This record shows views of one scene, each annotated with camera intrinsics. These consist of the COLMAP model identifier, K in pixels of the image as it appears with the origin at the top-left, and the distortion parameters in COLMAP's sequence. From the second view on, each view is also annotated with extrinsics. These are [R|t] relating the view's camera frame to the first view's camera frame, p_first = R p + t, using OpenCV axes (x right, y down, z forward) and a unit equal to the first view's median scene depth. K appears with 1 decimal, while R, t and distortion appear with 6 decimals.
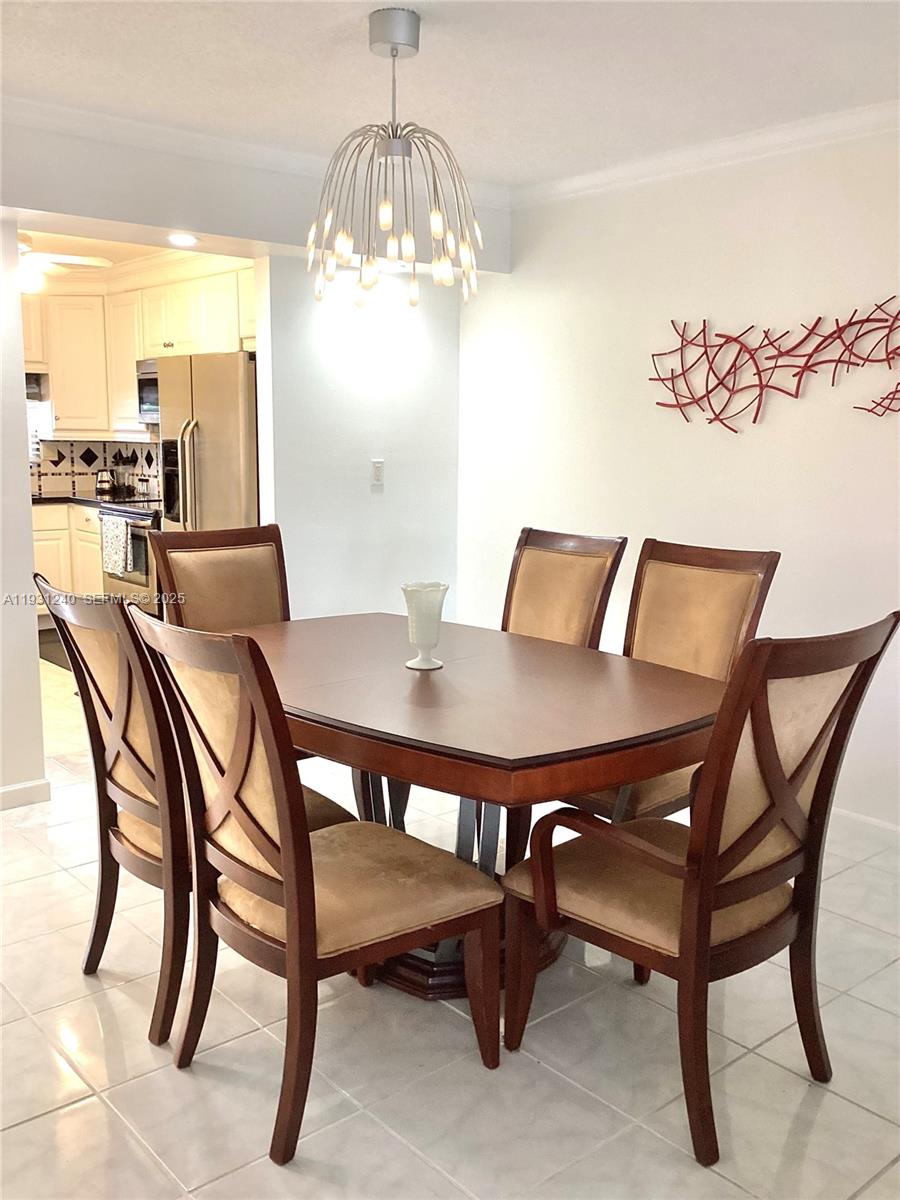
lens RADIAL K [[1080.6, 0, 447.0], [0, 1080.6, 605.8], [0, 0, 1]] dist [0.070231, -0.033288]
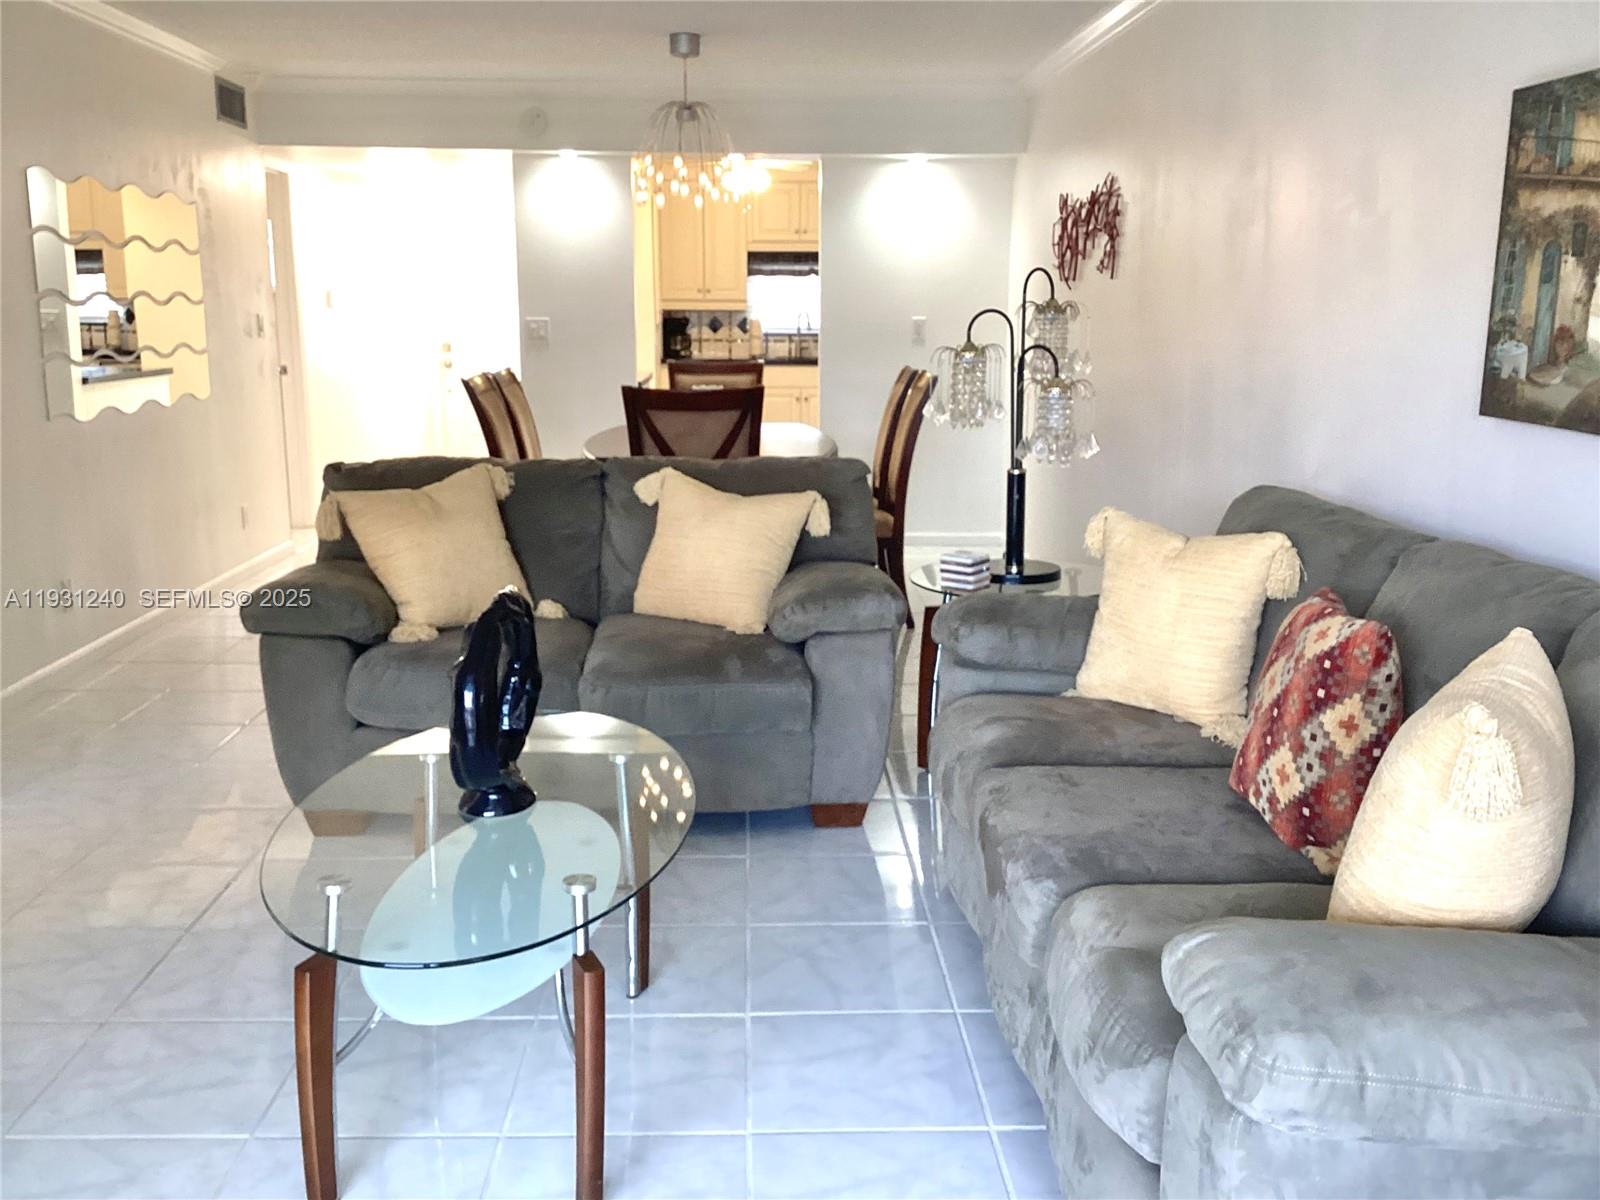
lens RADIAL K [[1440.8, 0, 794.9], [0, 1440.8, 596.8], [0, 0, 1]] dist [0.070231, -0.033288]
pose [[0.782007, 0.119992, -0.611611, 0.598834], [-0.101237, 0.992716, 0.065319, 0.057487], [0.614993, 0.010837, 0.788458, -0.243806]]
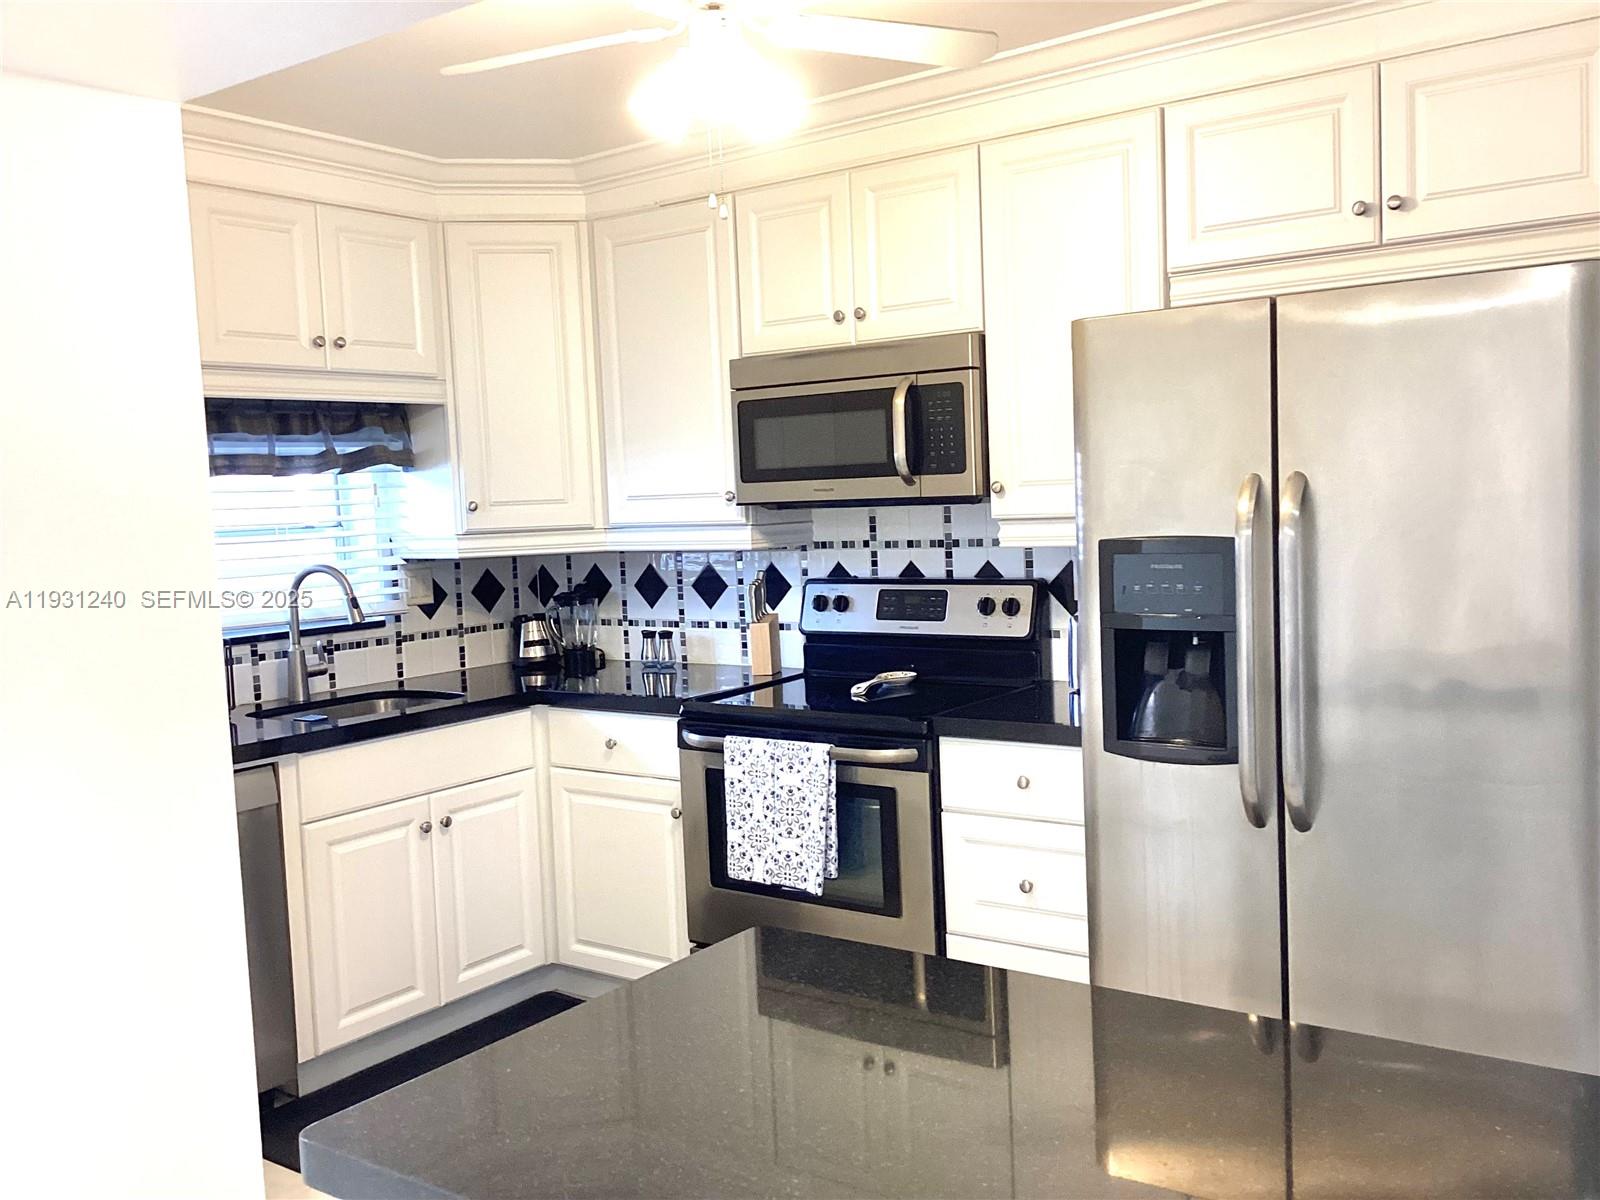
lens RADIAL K [[1440.8, 0, 817.9], [0, 1440.8, 598.9], [0, 0, 1]] dist [0.070231, -0.033288]
pose [[0.970256, -0.066148, 0.232870, -0.388623], [0.087772, 0.992614, -0.083746, -0.083391], [-0.225610, 0.101694, 0.968895, 0.462757]]
